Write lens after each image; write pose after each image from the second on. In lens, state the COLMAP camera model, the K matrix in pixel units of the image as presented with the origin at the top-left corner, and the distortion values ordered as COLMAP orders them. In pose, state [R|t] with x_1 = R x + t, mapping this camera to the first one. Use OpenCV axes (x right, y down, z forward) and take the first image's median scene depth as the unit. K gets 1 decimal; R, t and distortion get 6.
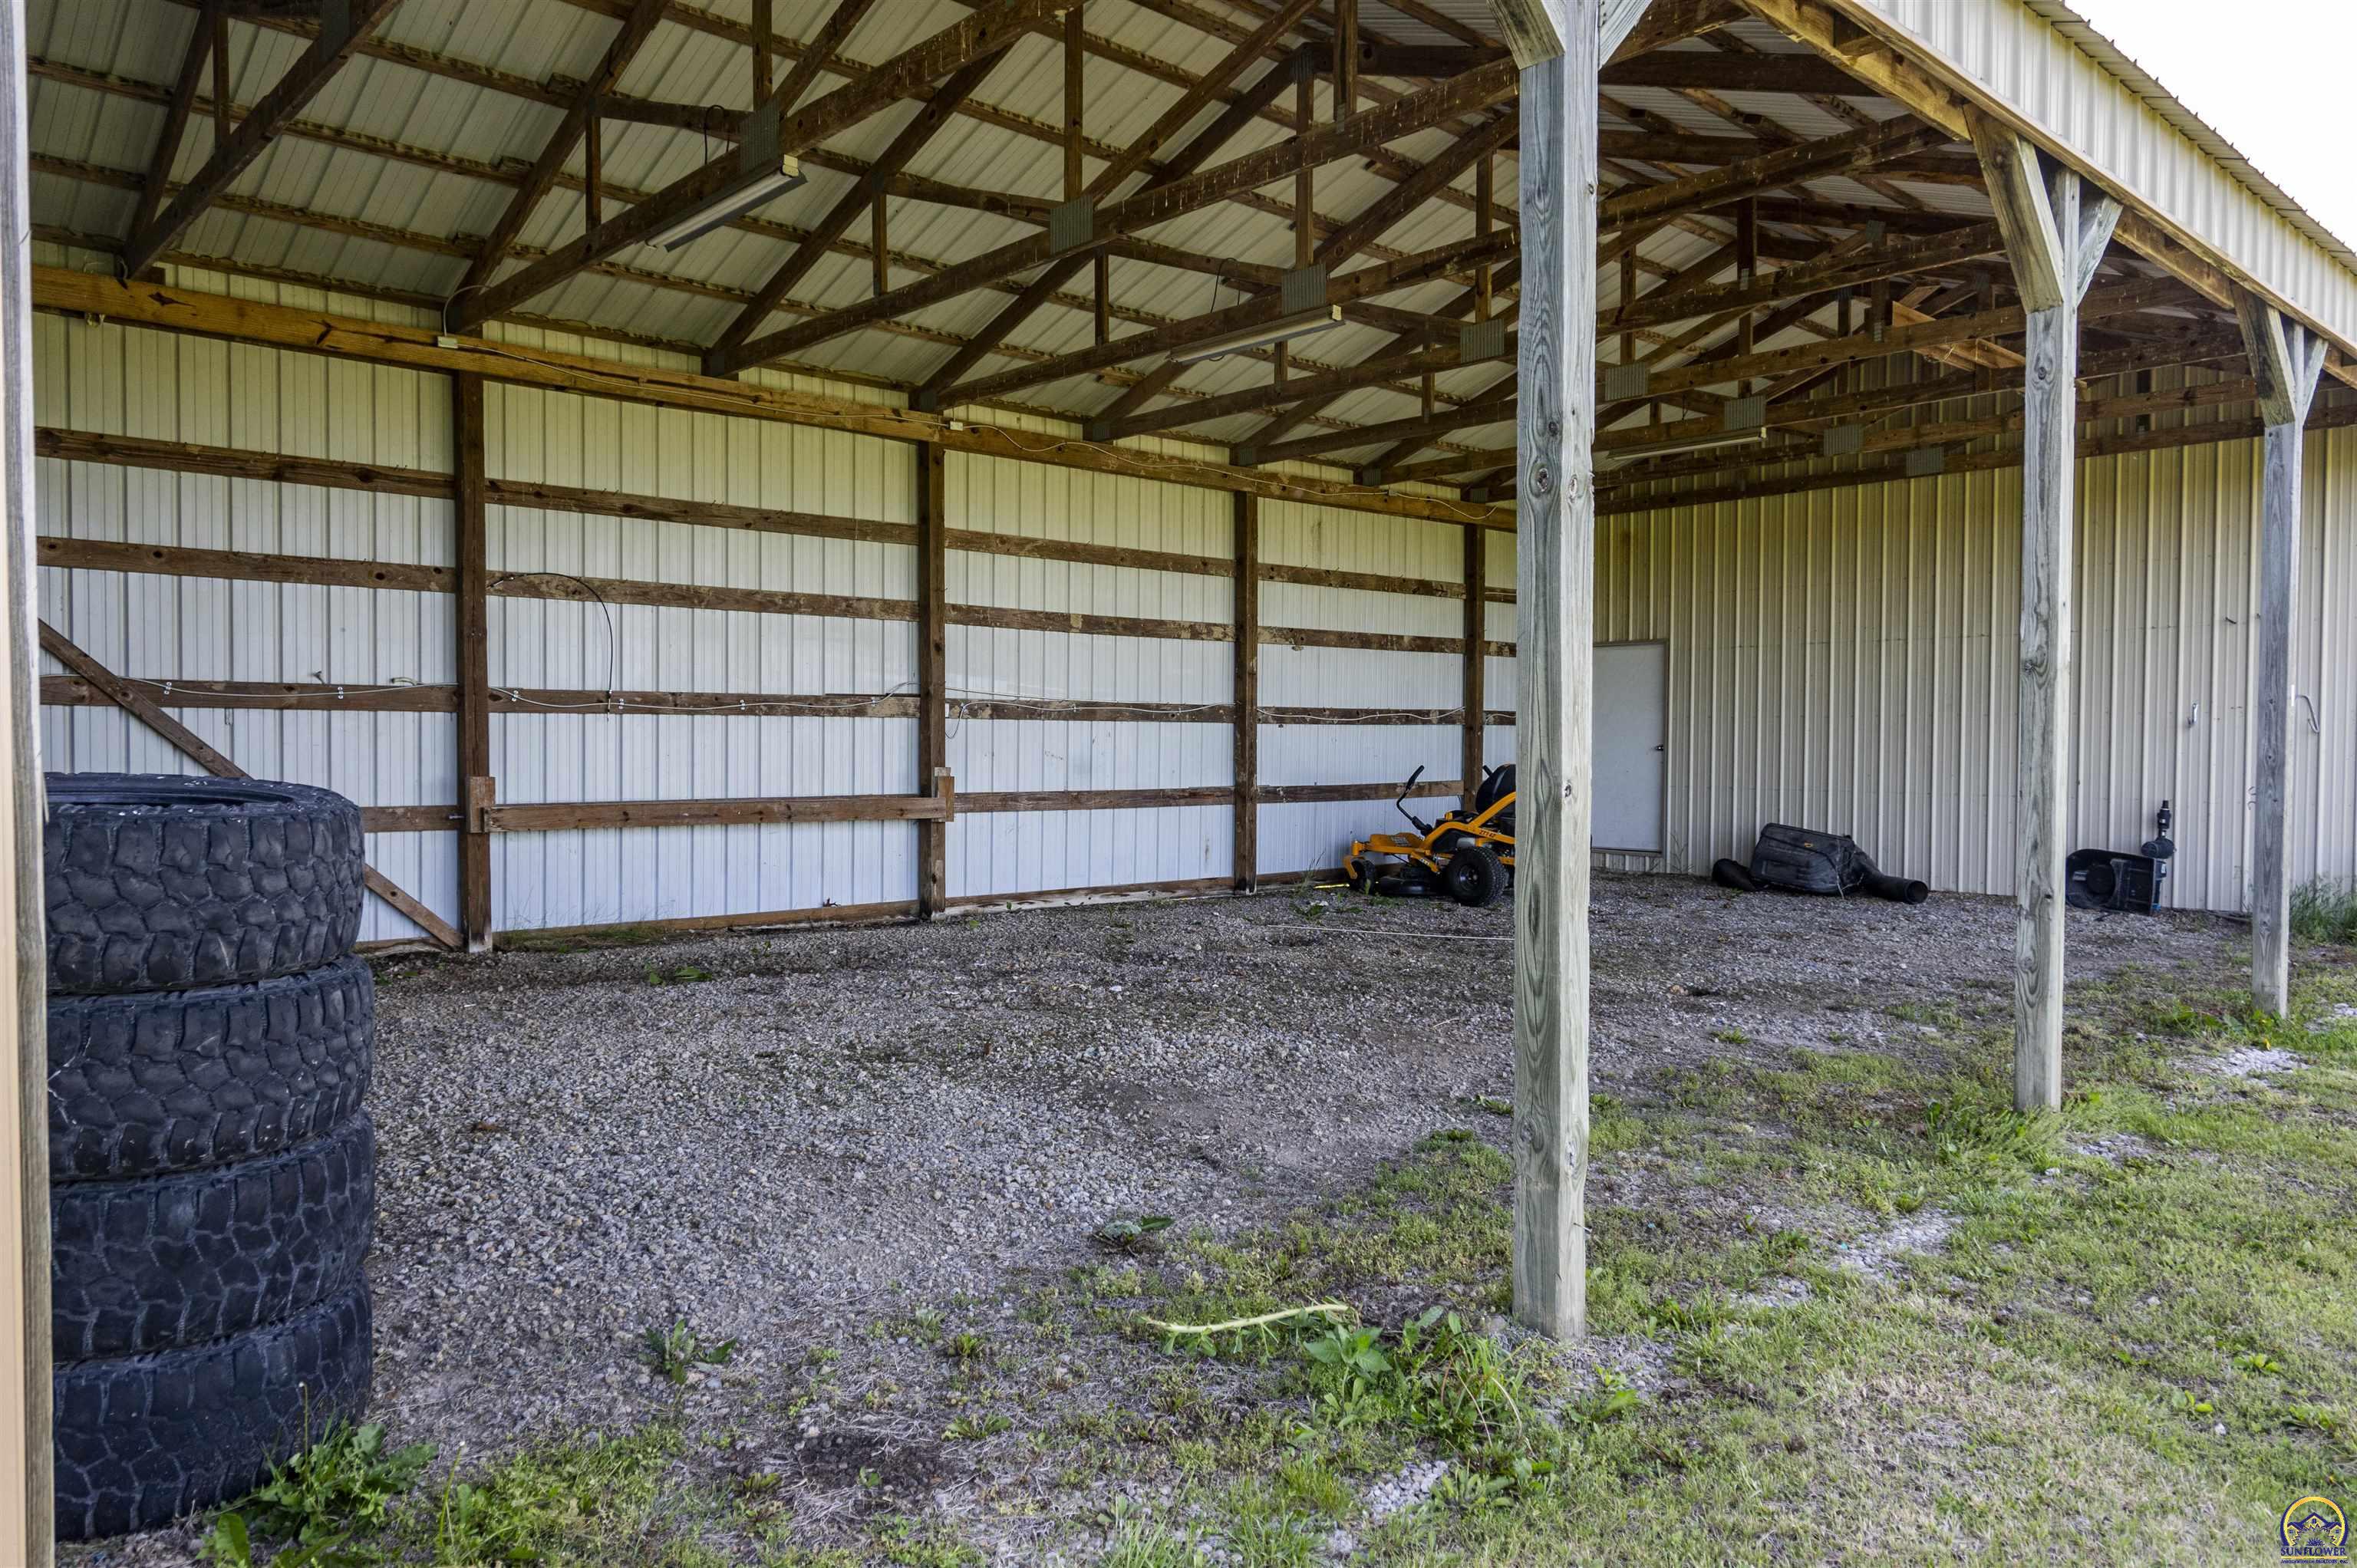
lens RADIAL K [[1573.0, 0, 1181.7], [0, 1573.0, 796.4], [0, 0, 1]] dist [-0.006296, -0.001895]
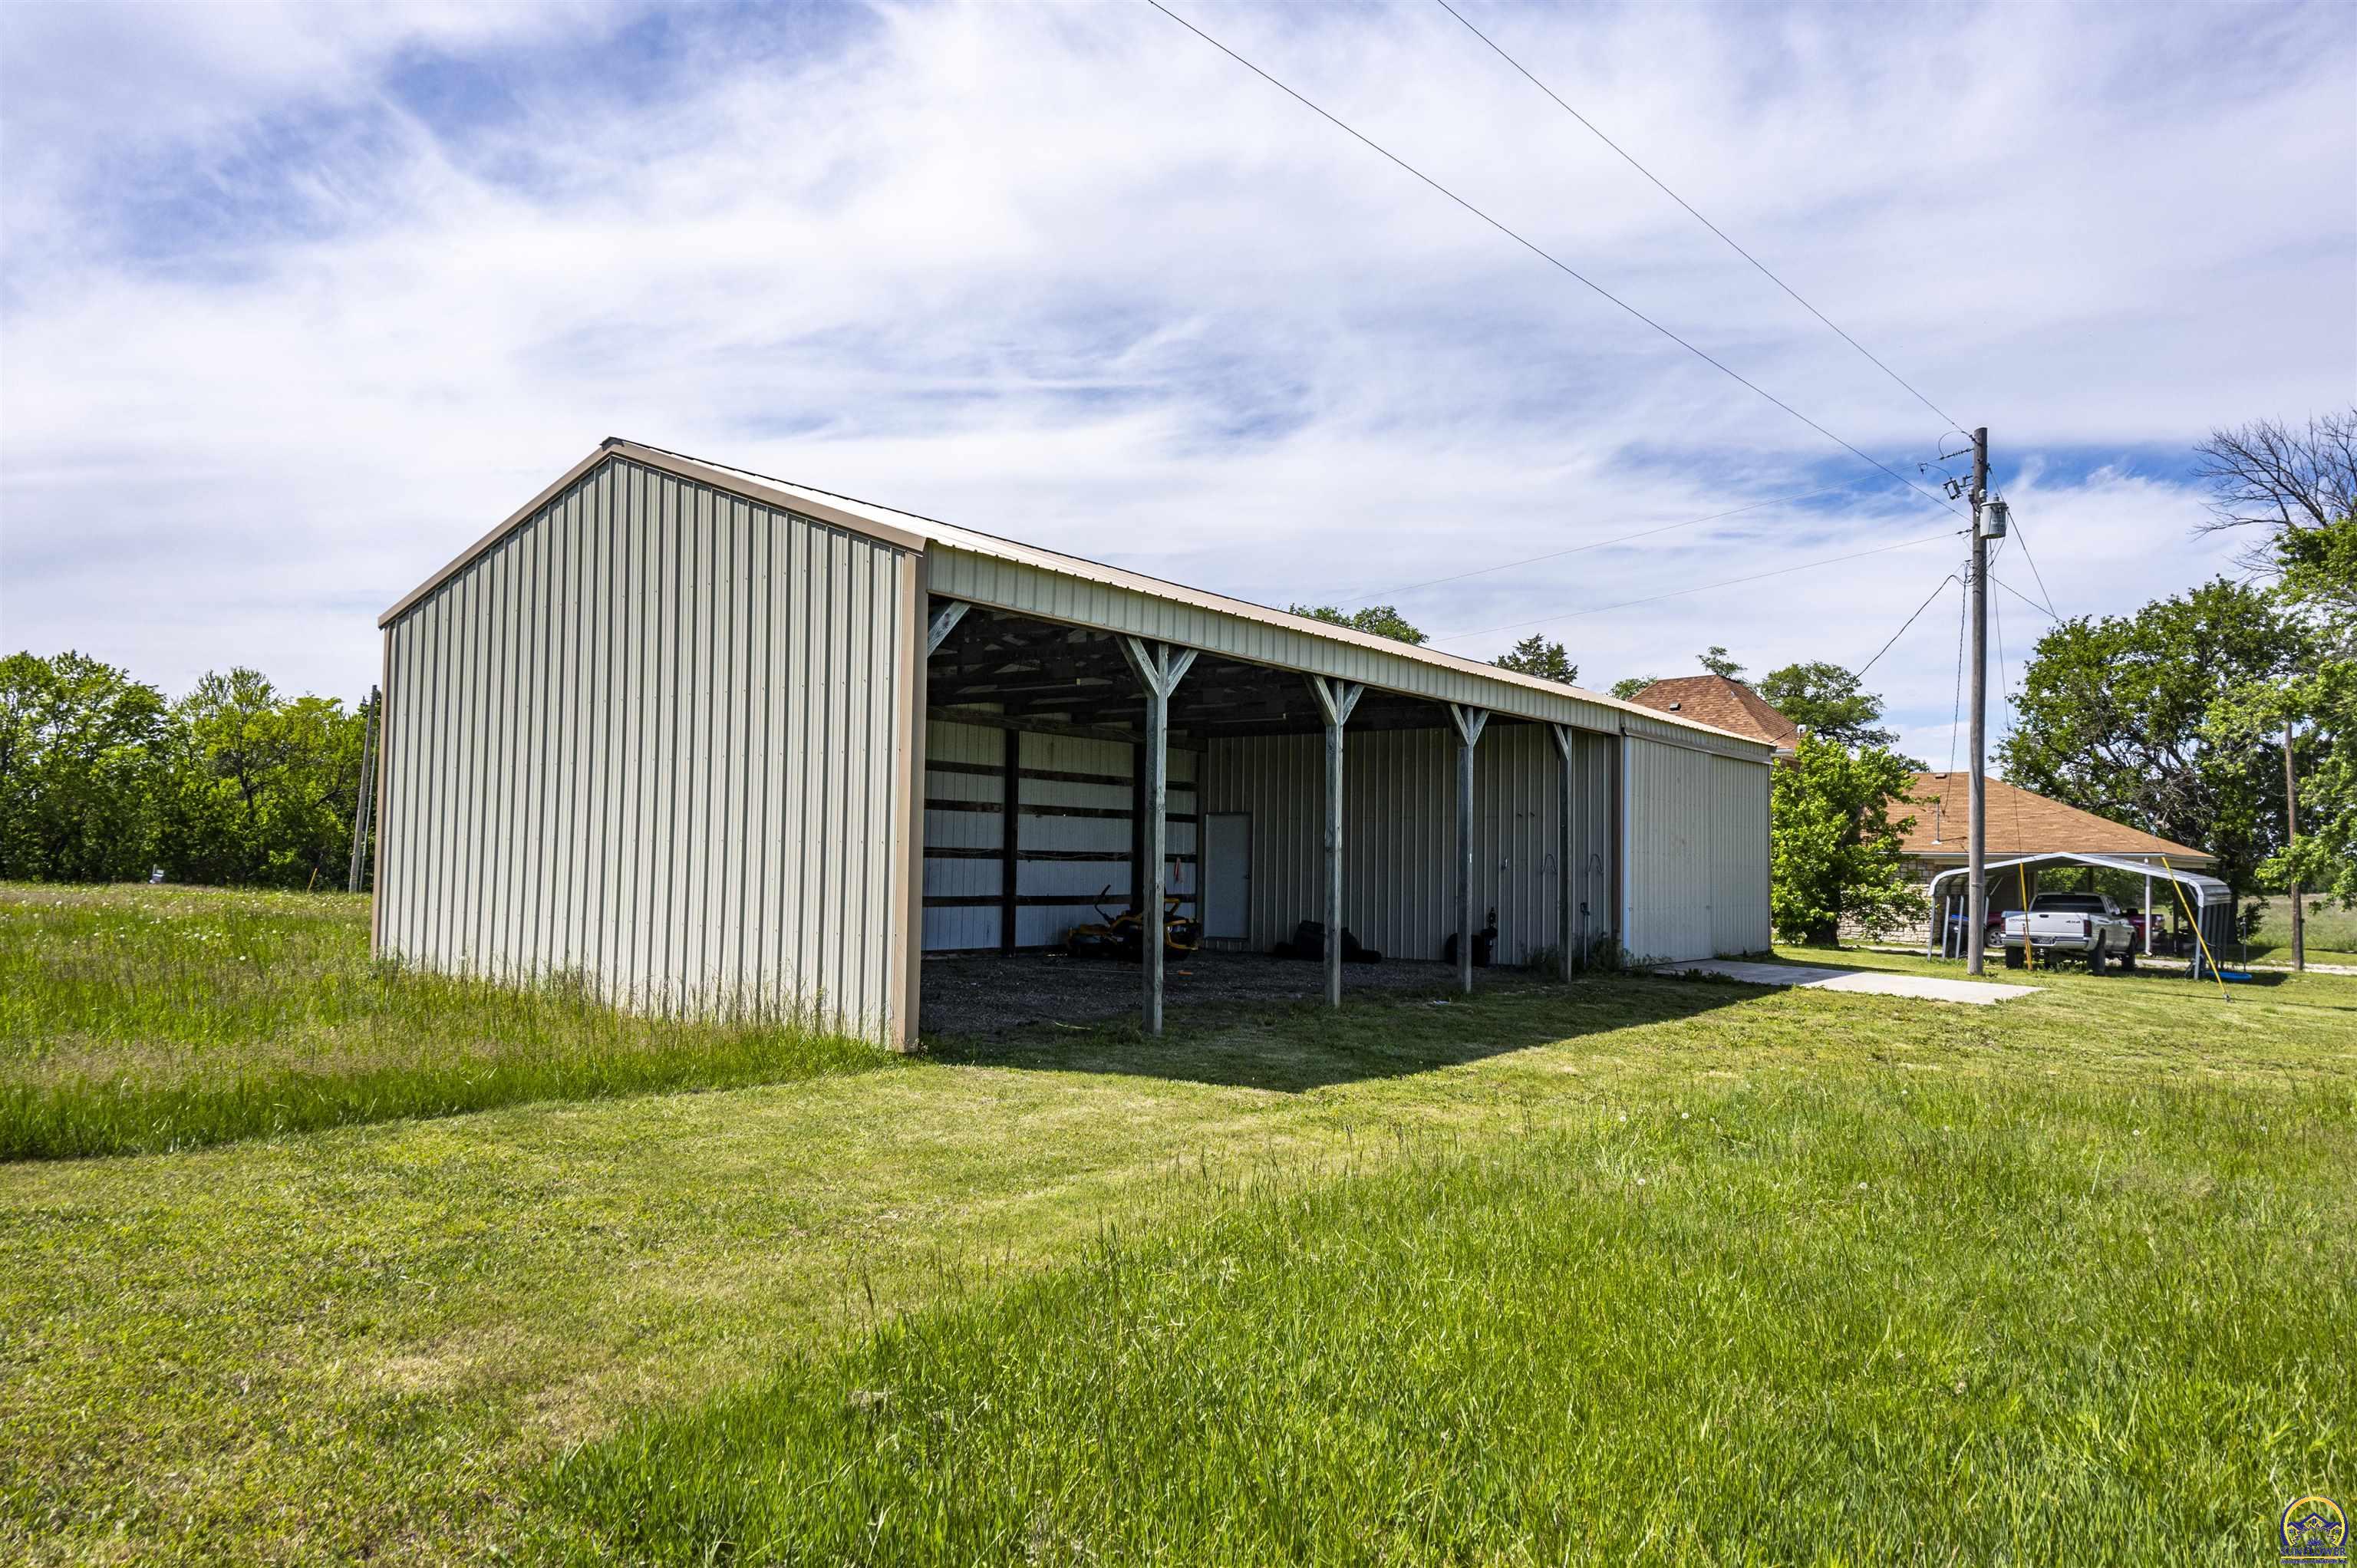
lens RADIAL K [[1573.0, 0, 1181.7], [0, 1573.0, 796.4], [0, 0, 1]] dist [-0.006296, -0.001895]
pose [[0.977322, 0.023127, 0.210491, -0.141405], [-0.006078, 0.996672, -0.081286, 0.024320], [-0.211671, 0.078163, 0.974211, -0.740827]]
